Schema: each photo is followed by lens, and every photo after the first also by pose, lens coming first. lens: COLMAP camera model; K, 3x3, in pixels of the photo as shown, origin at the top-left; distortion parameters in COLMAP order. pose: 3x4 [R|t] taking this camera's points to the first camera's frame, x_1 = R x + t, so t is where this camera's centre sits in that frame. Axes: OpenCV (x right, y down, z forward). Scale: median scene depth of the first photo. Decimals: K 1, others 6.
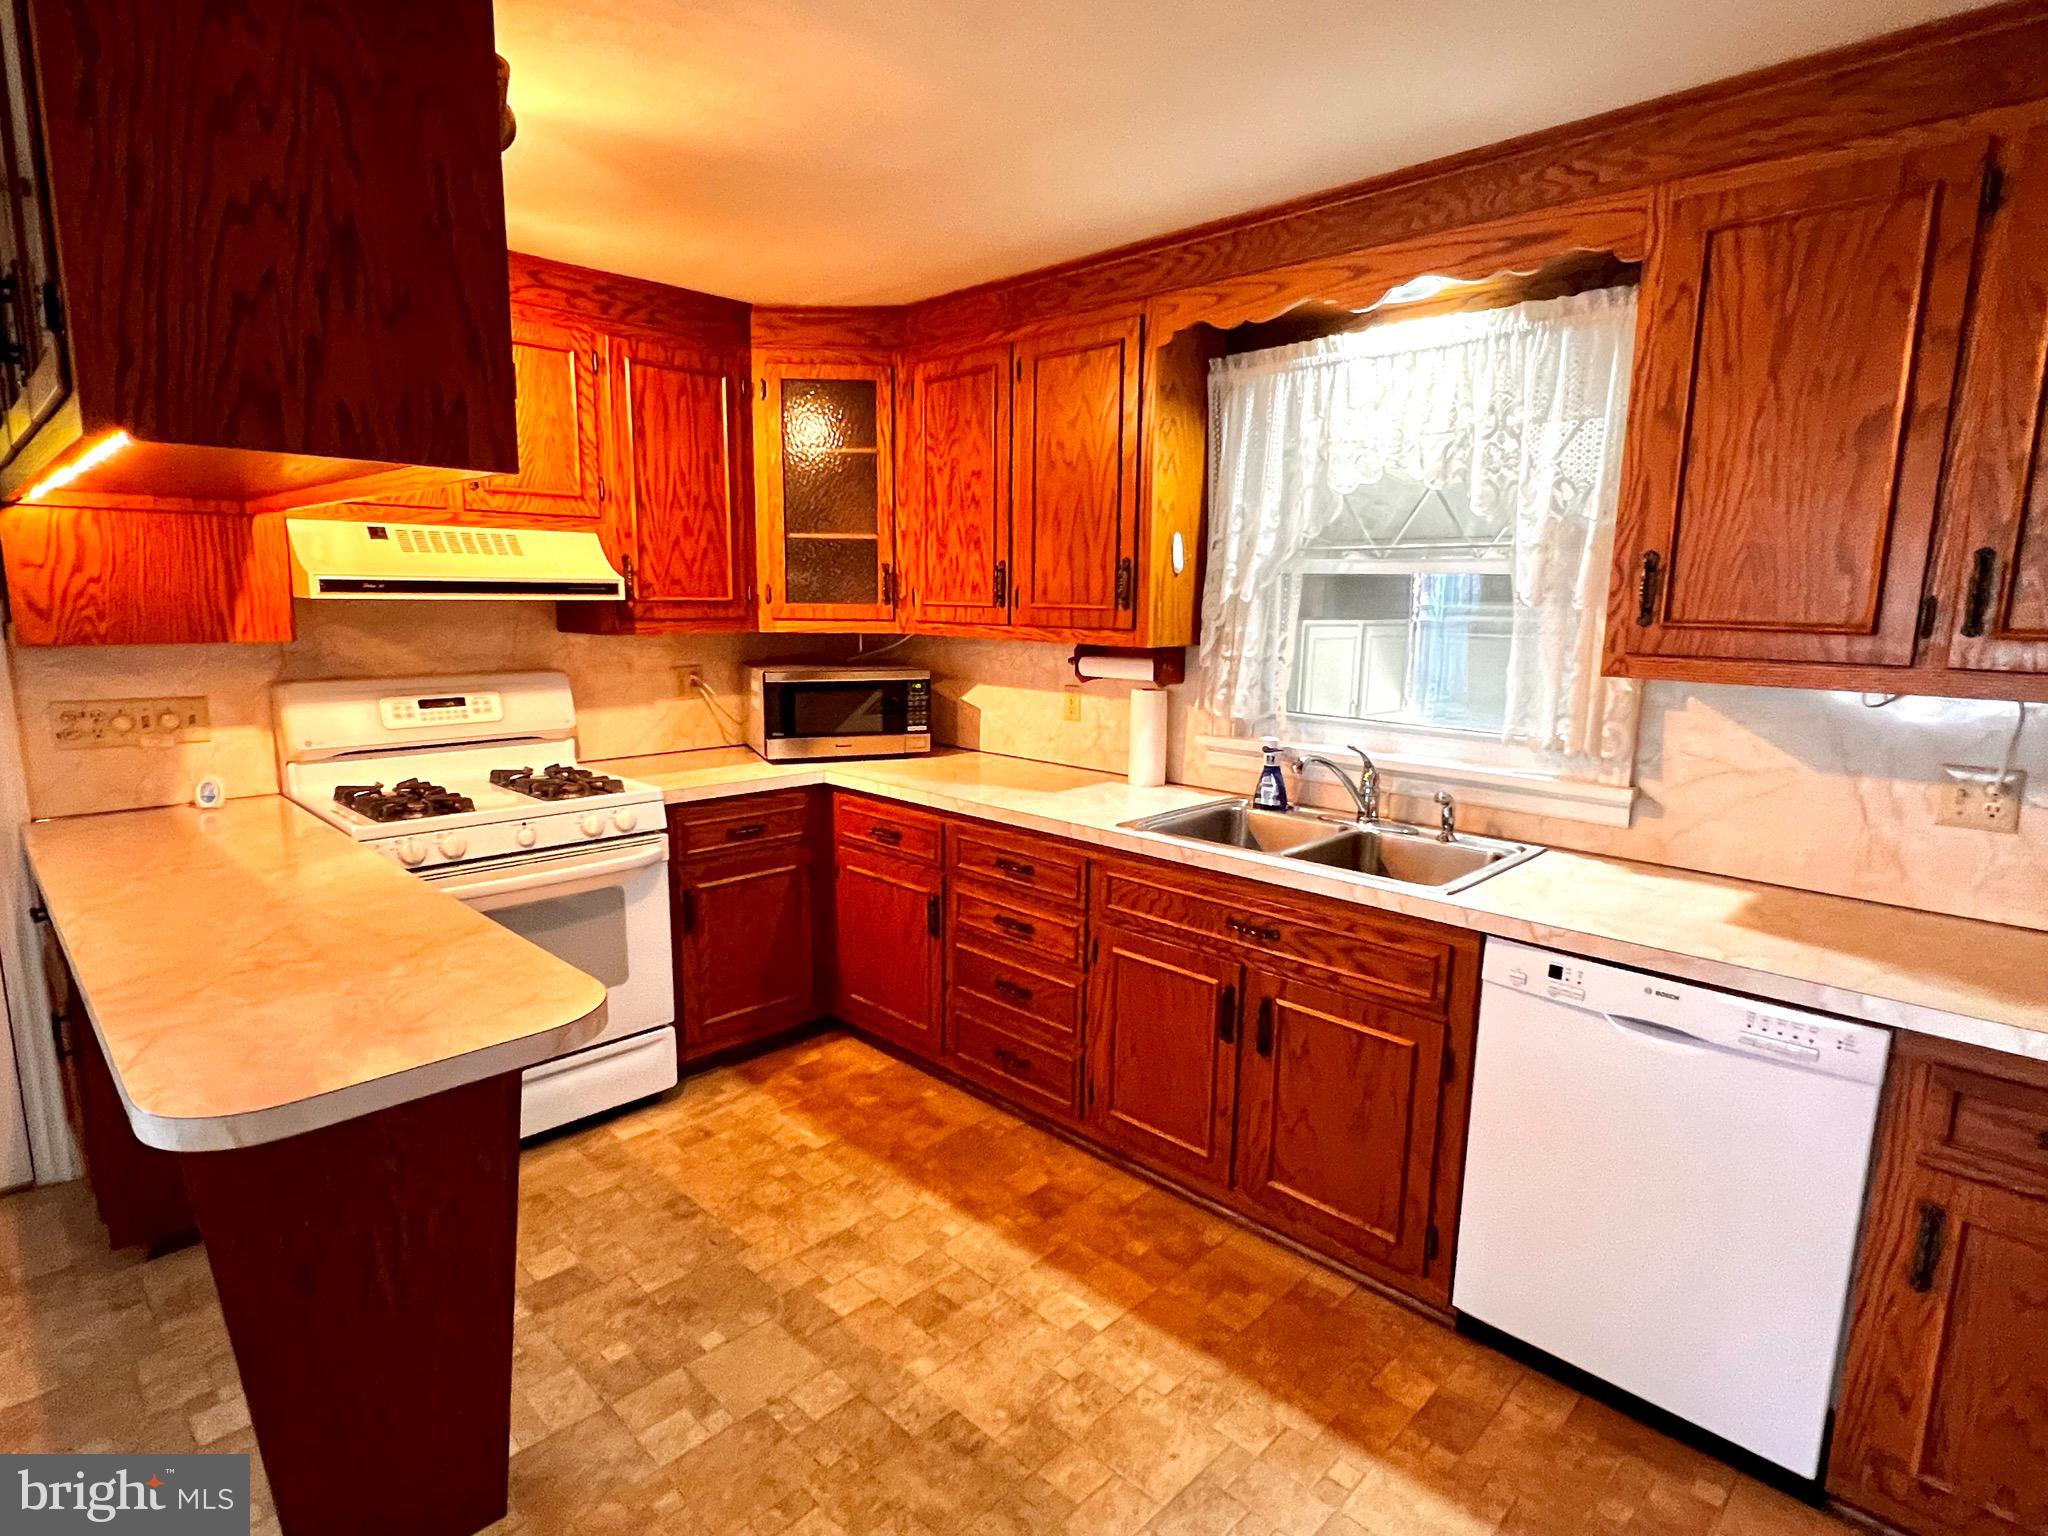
lens RADIAL K [[1074.3, 0, 1021.0], [0, 1074.3, 775.2], [0, 0, 1]] dist [-0.000626, -0.001552]
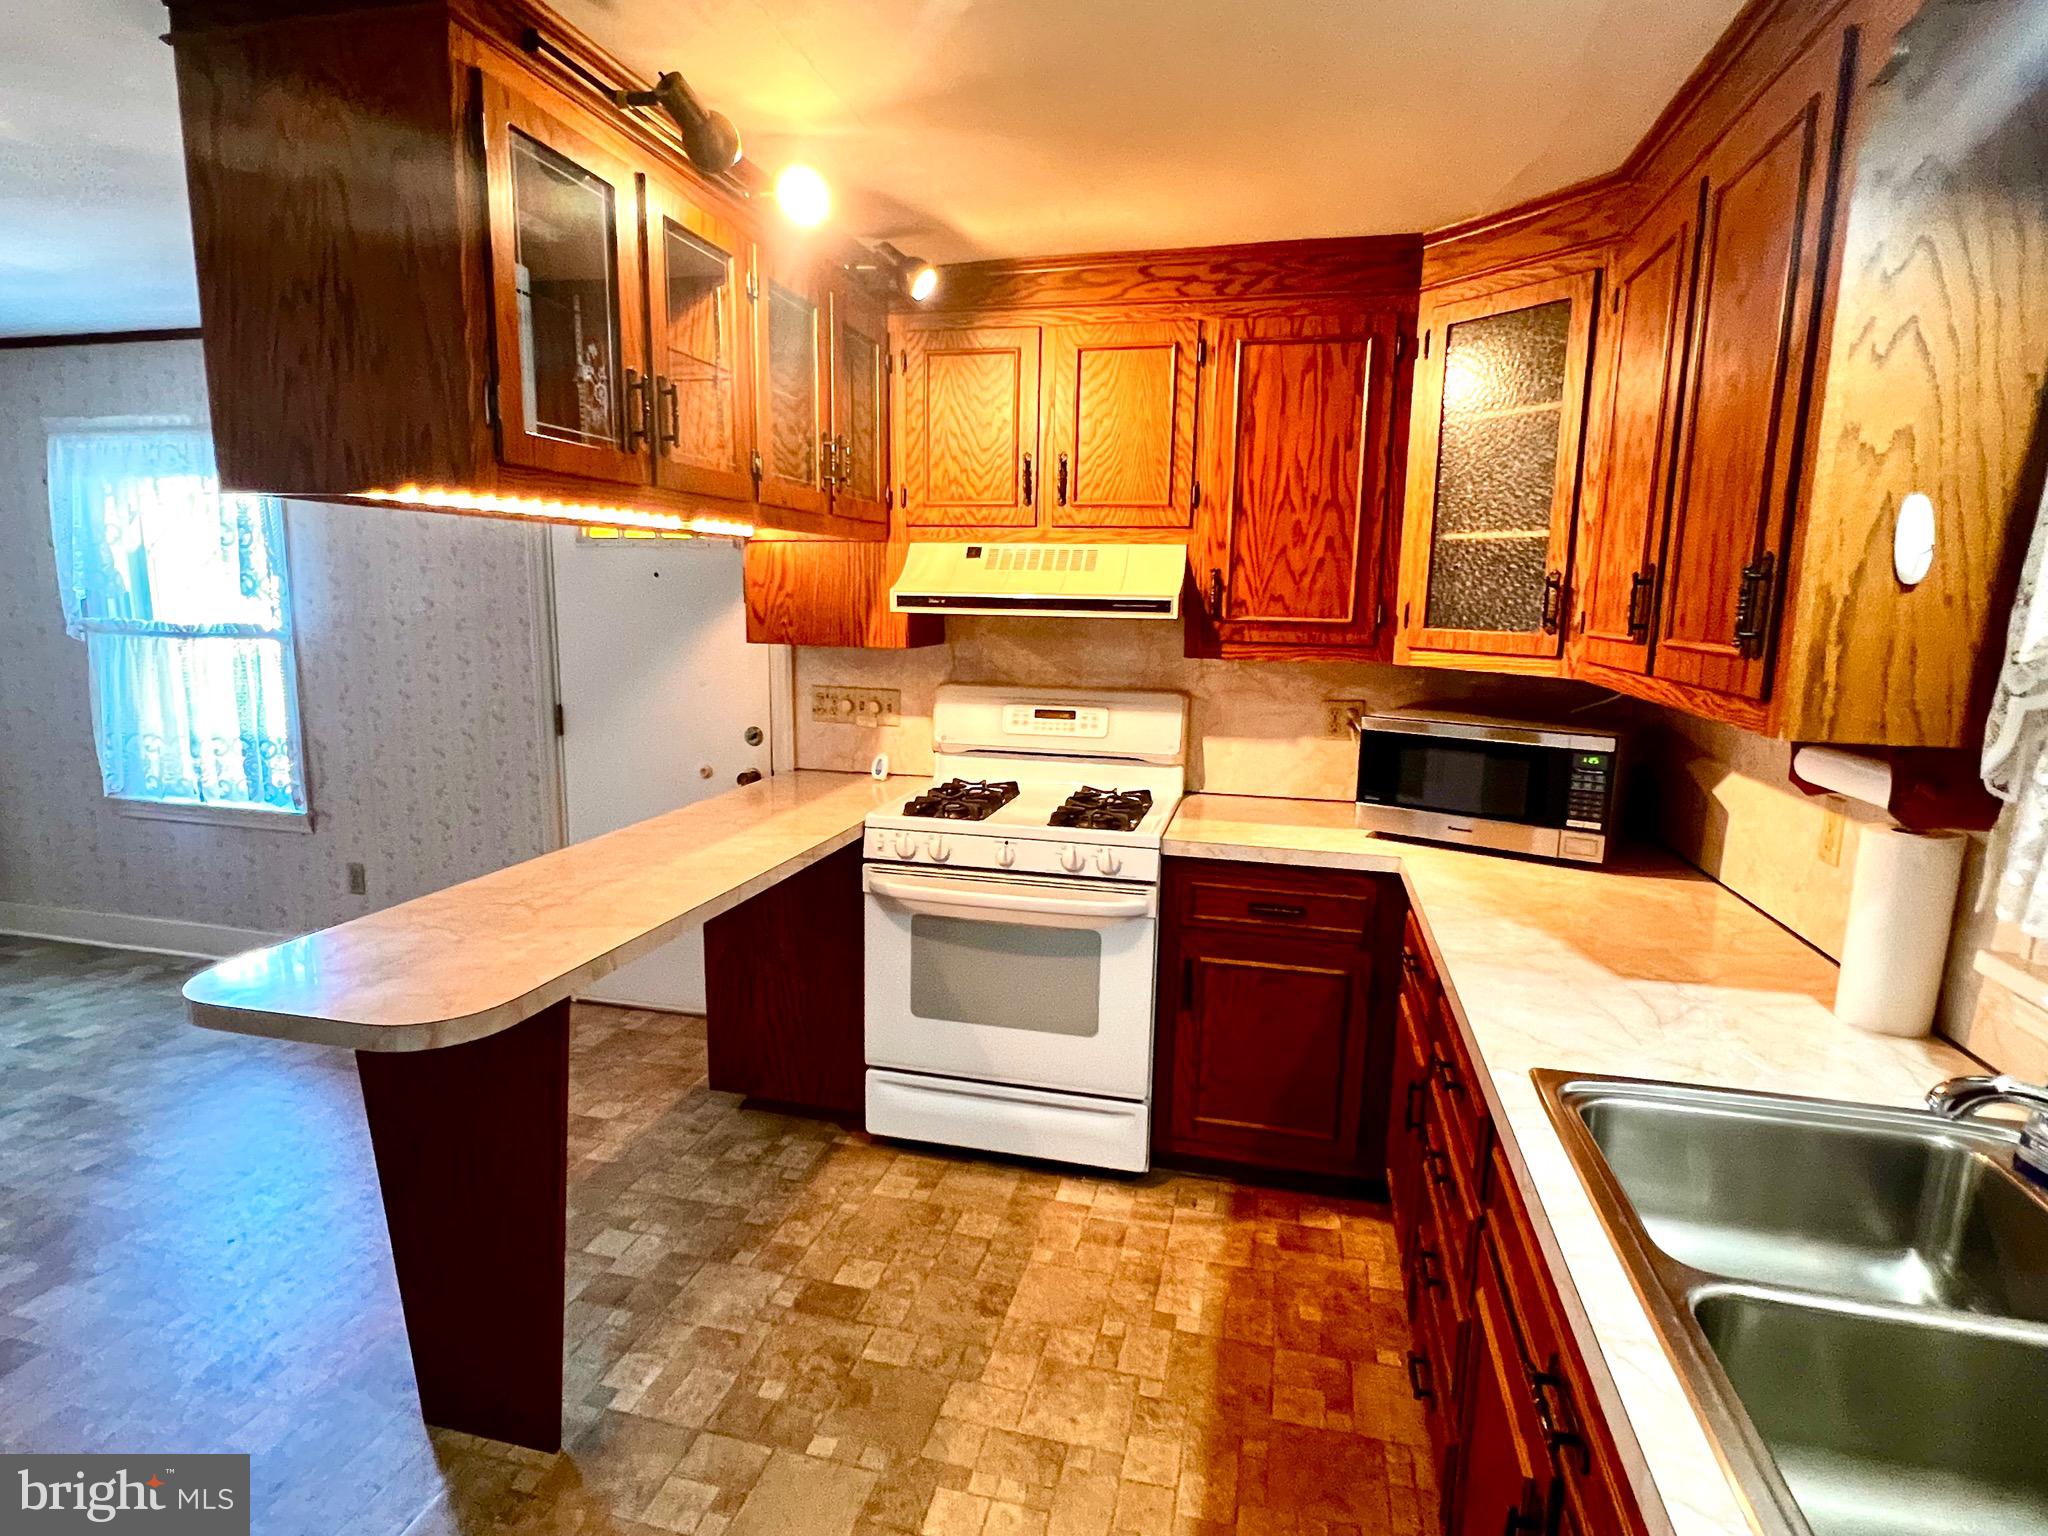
lens RADIAL K [[1074.3, 0, 1021.0], [0, 1074.3, 775.2], [0, 0, 1]] dist [-0.000626, -0.001552]
pose [[0.504347, 0.144332, -0.851354, 0.327547], [-0.155882, 0.984952, 0.074636, -0.079882], [0.849315, 0.095069, 0.519256, 0.430391]]
